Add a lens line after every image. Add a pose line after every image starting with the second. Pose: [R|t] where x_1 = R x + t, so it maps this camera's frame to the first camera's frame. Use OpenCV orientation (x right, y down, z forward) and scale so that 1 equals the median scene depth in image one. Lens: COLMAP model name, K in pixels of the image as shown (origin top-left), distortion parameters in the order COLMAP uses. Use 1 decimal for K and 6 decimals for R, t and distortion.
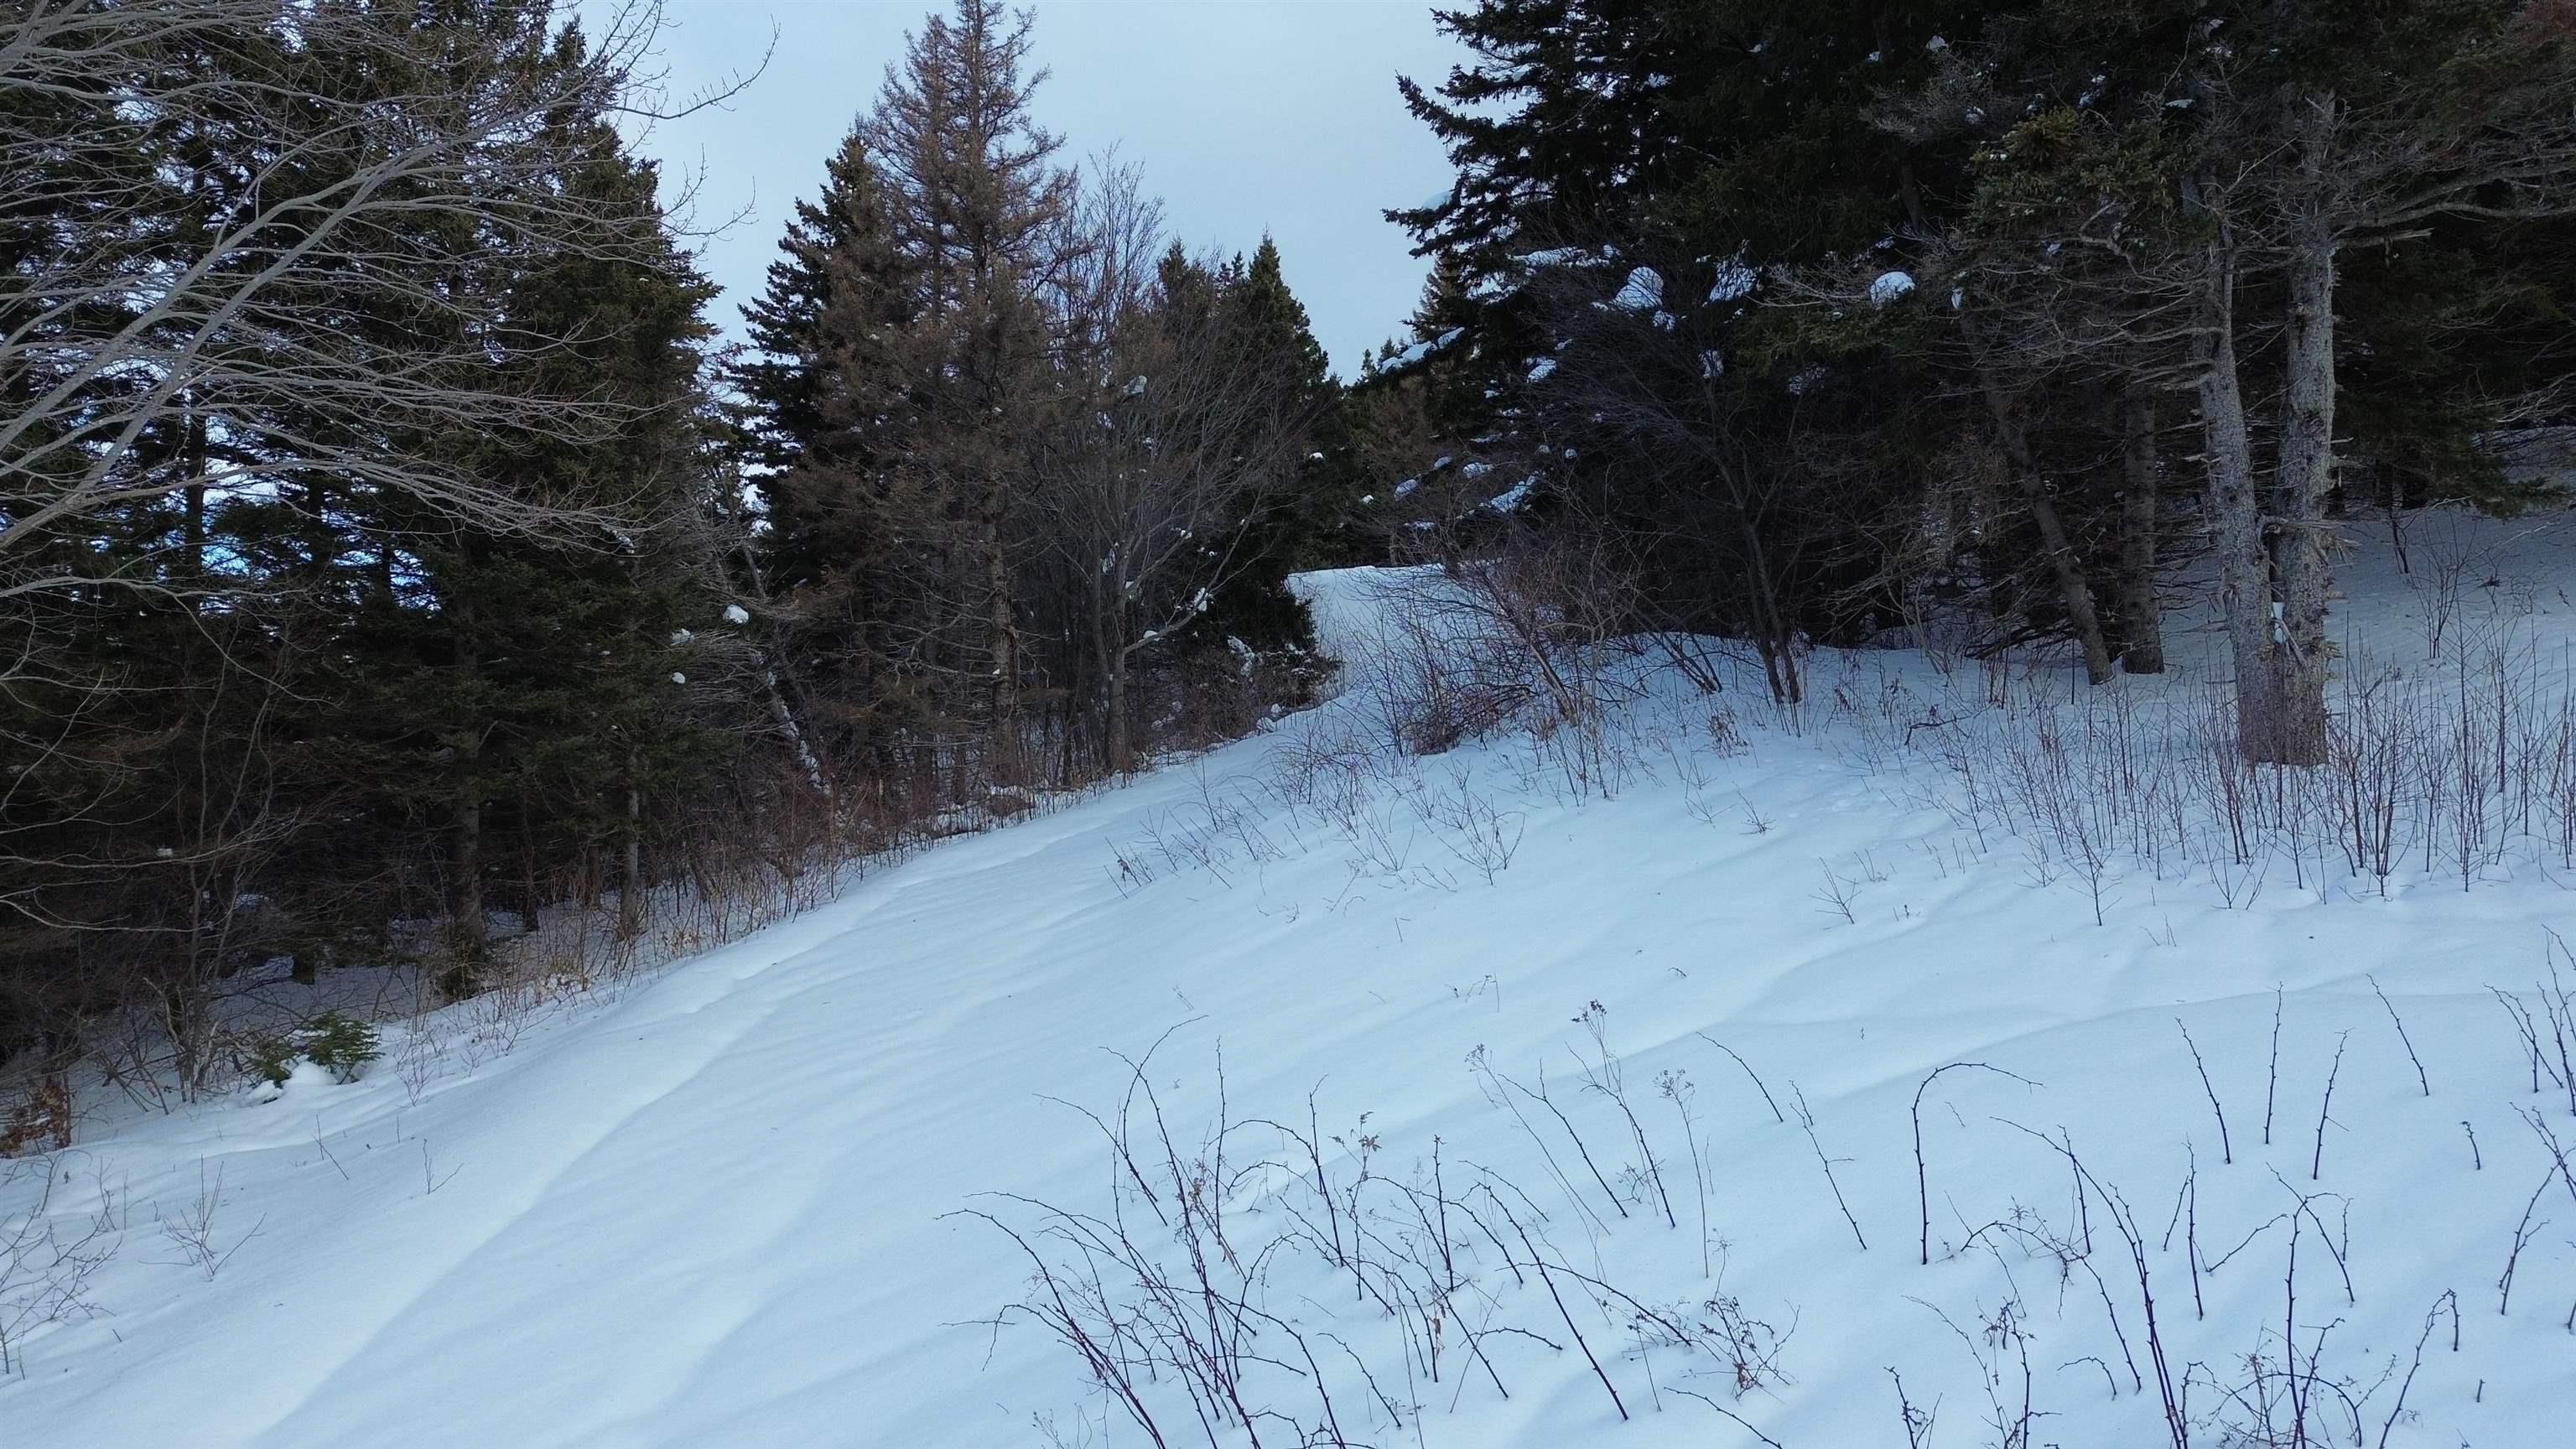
lens RADIAL K [[1815.2, 0, 1286.5], [0, 1815.2, 702.1], [0, 0, 1]] dist [0.080815, -0.070354]
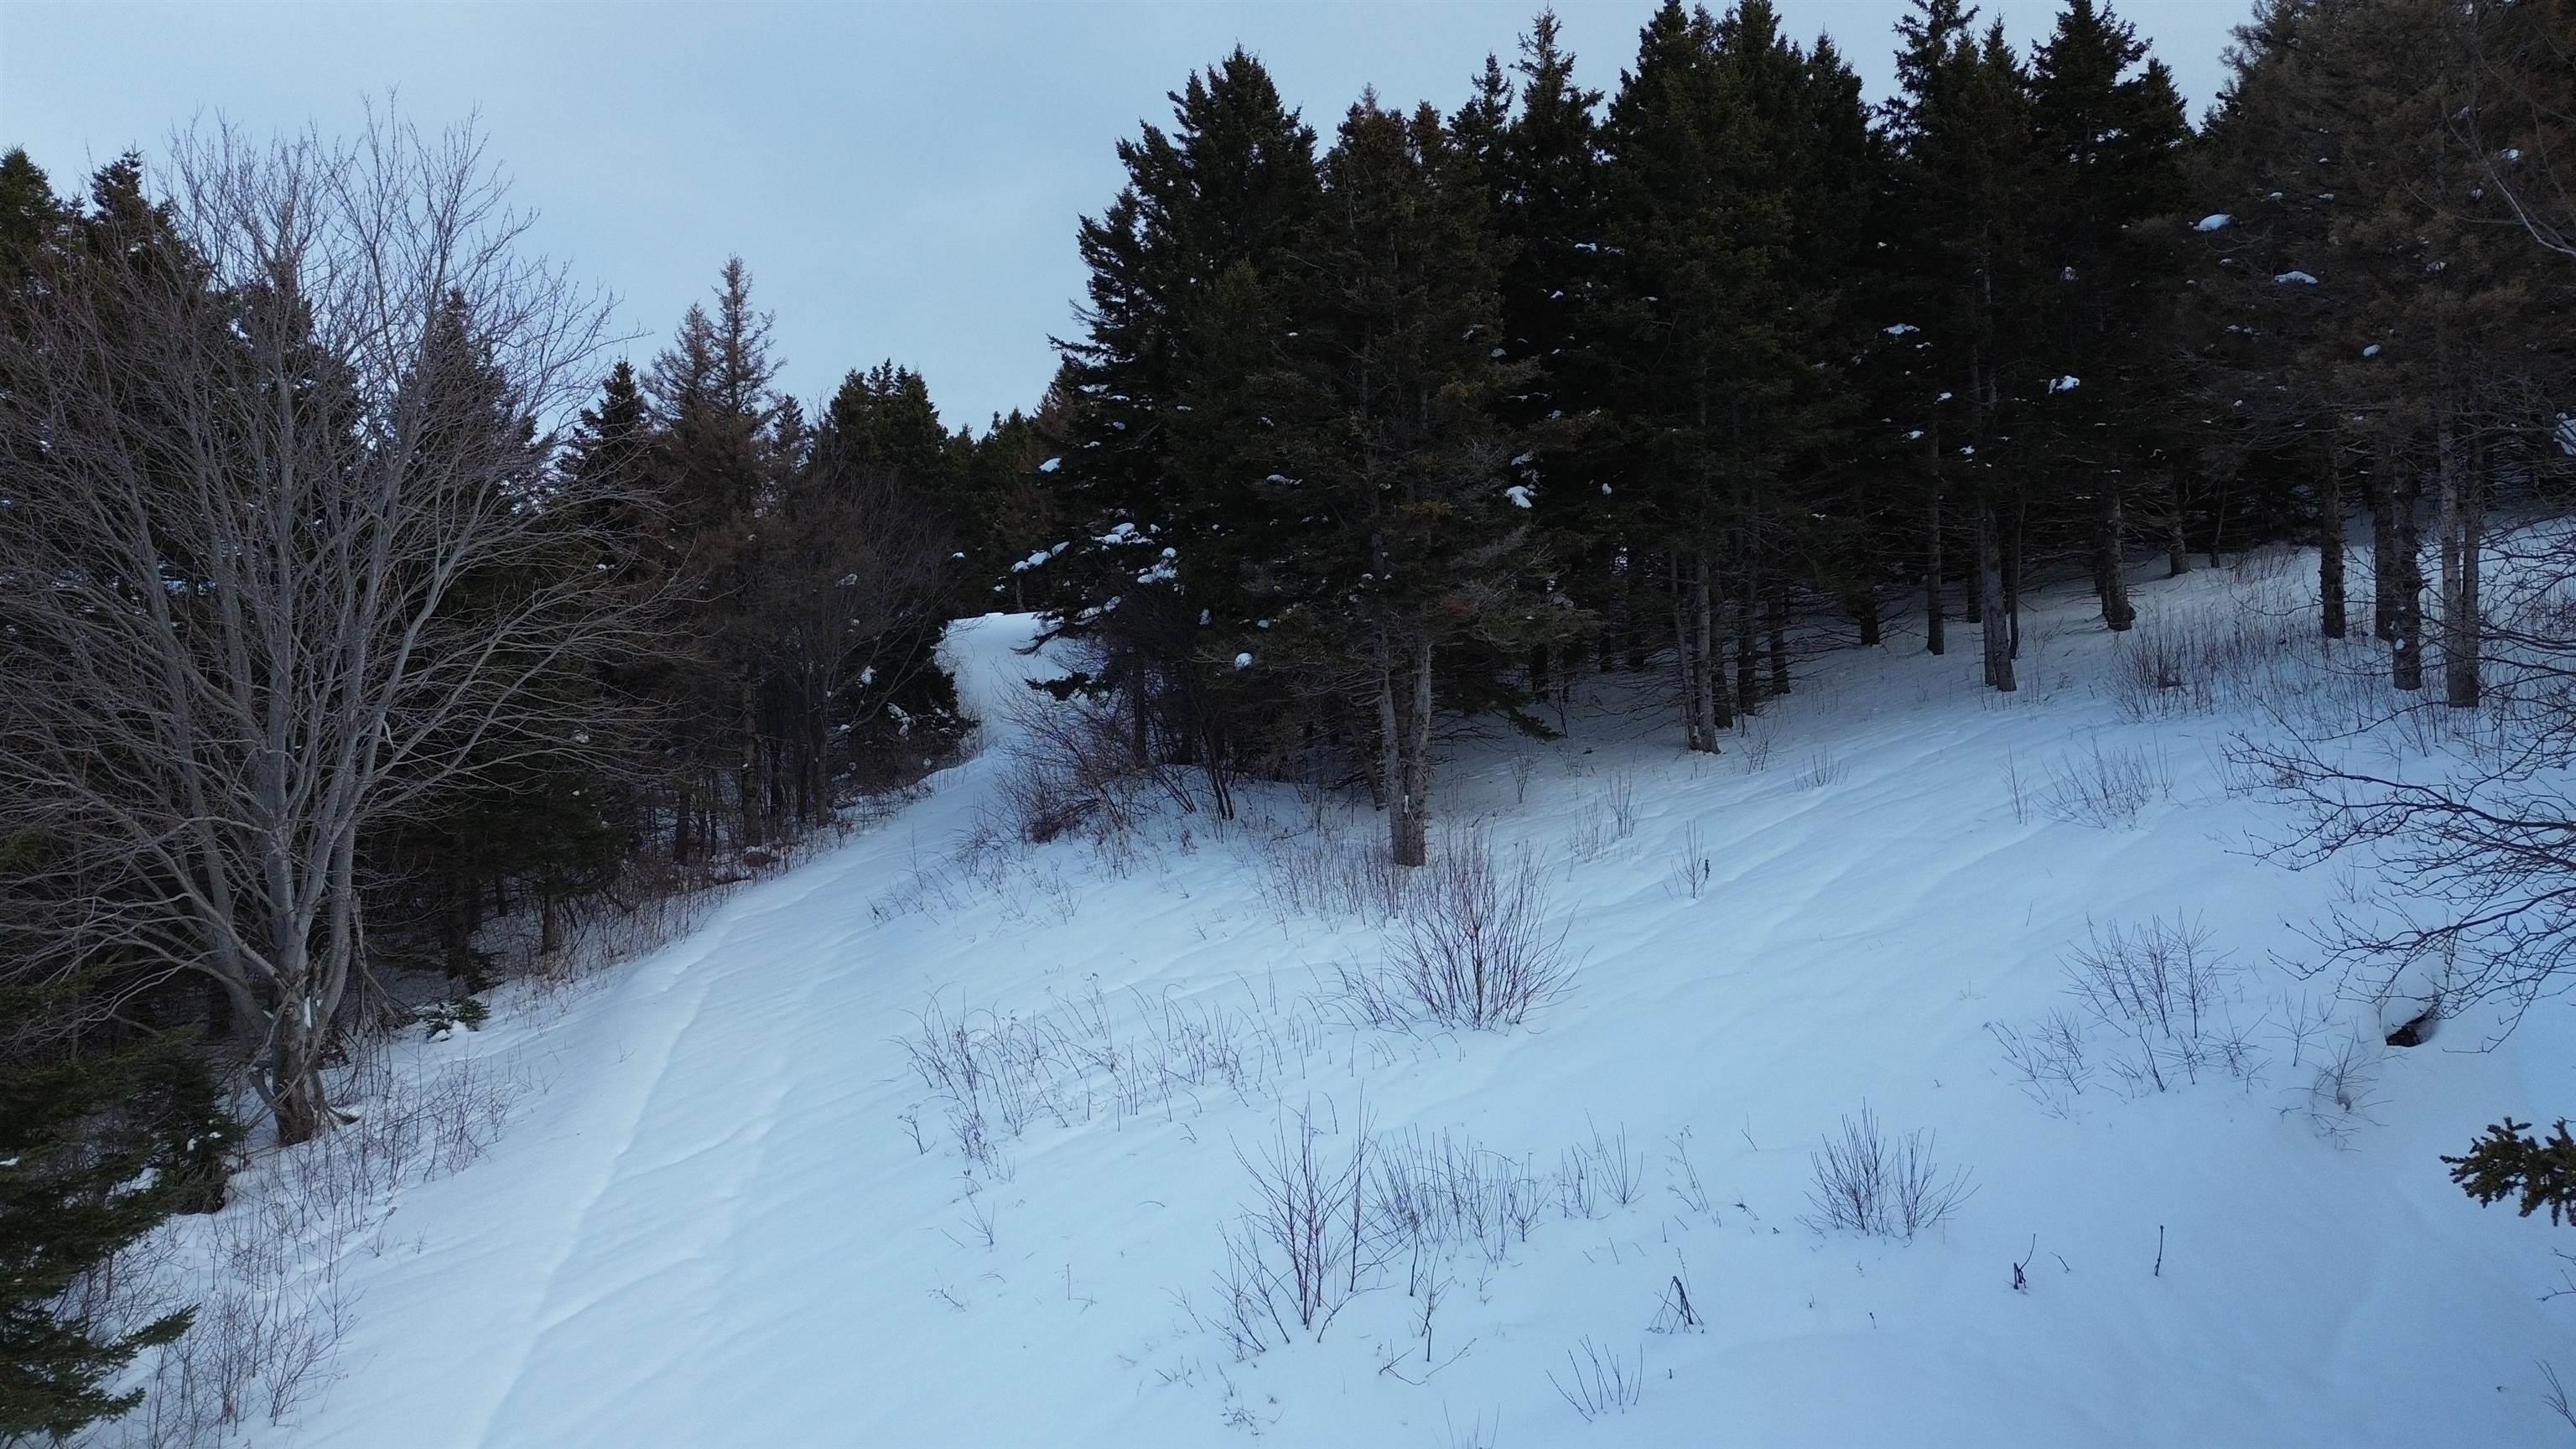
lens RADIAL K [[1815.2, 0, 1293.6], [0, 1815.2, 727.7], [0, 0, 1]] dist [0.080815, -0.070354]
pose [[0.977975, 0.008207, 0.208561, -0.055349], [-0.012520, 0.999734, 0.019372, -0.127405], [-0.208347, -0.021556, 0.977817, -0.842860]]
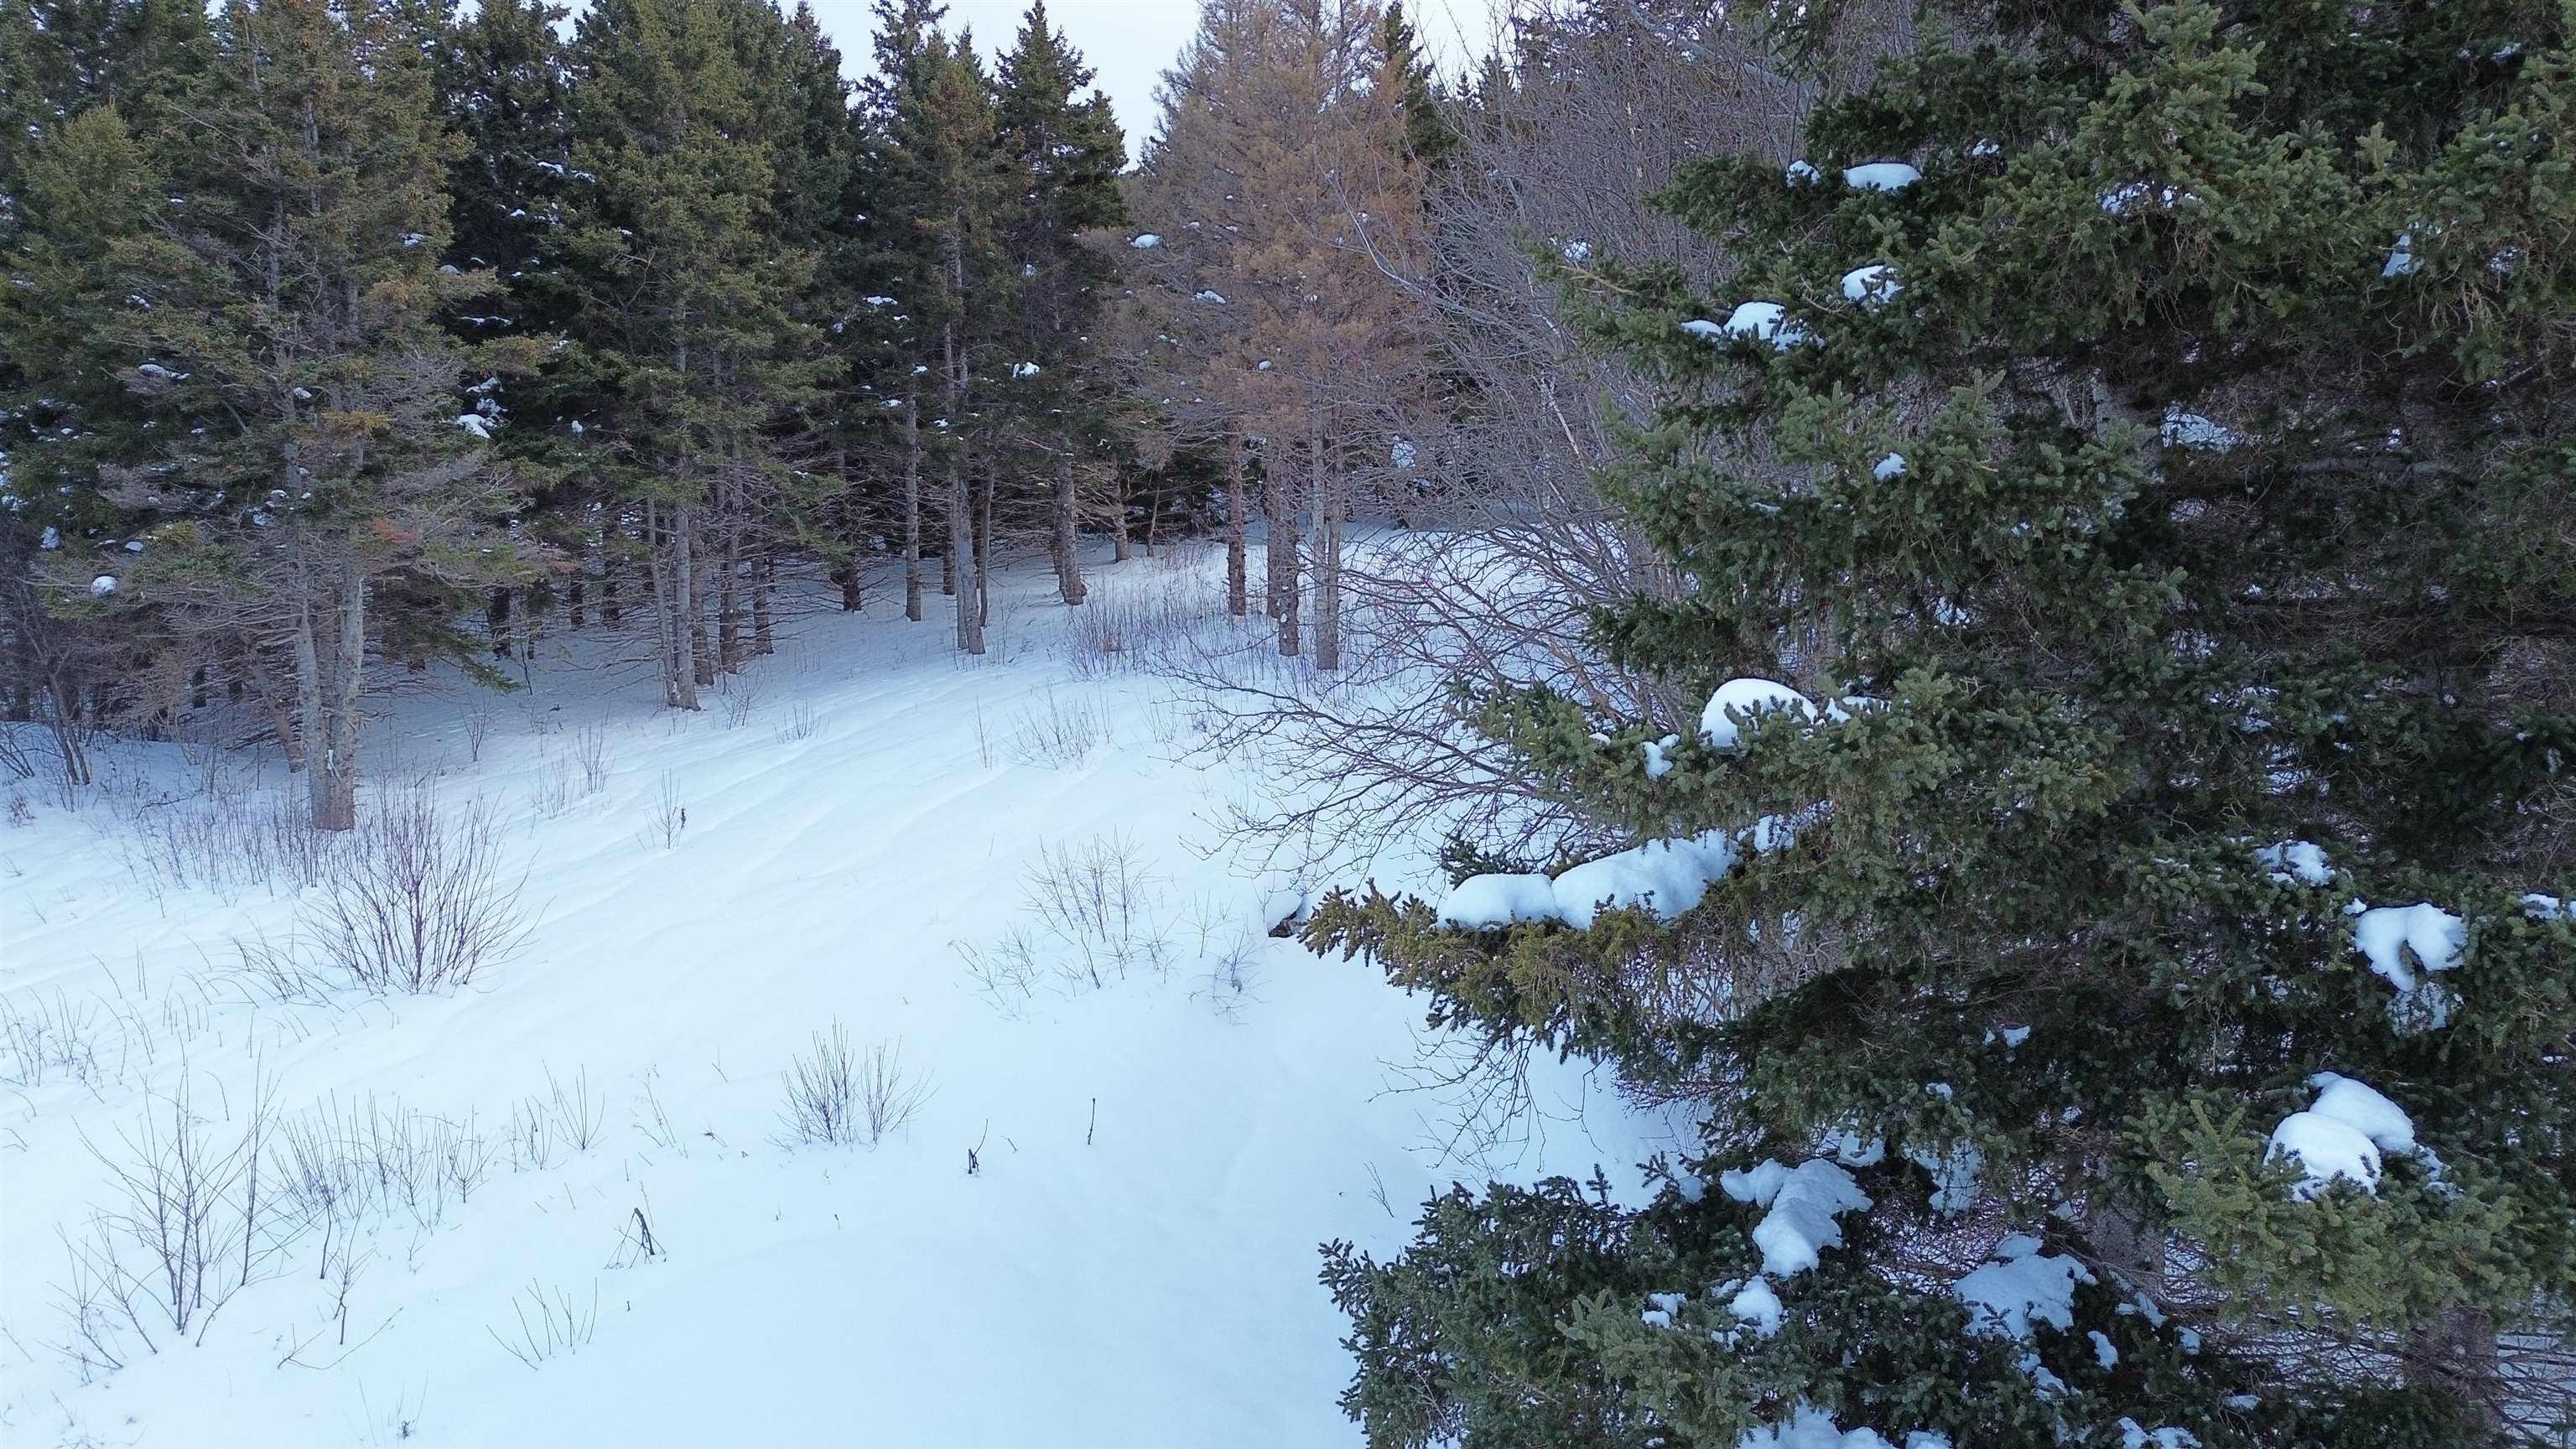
lens RADIAL K [[1815.2, 0, 1286.7], [0, 1815.2, 724.5], [0, 0, 1]] dist [0.080815, -0.070354]
pose [[0.733402, 0.012318, 0.679684, -0.050907], [-0.027658, 0.999549, 0.011729, -0.094517], [-0.679233, -0.027401, 0.733411, -0.846943]]
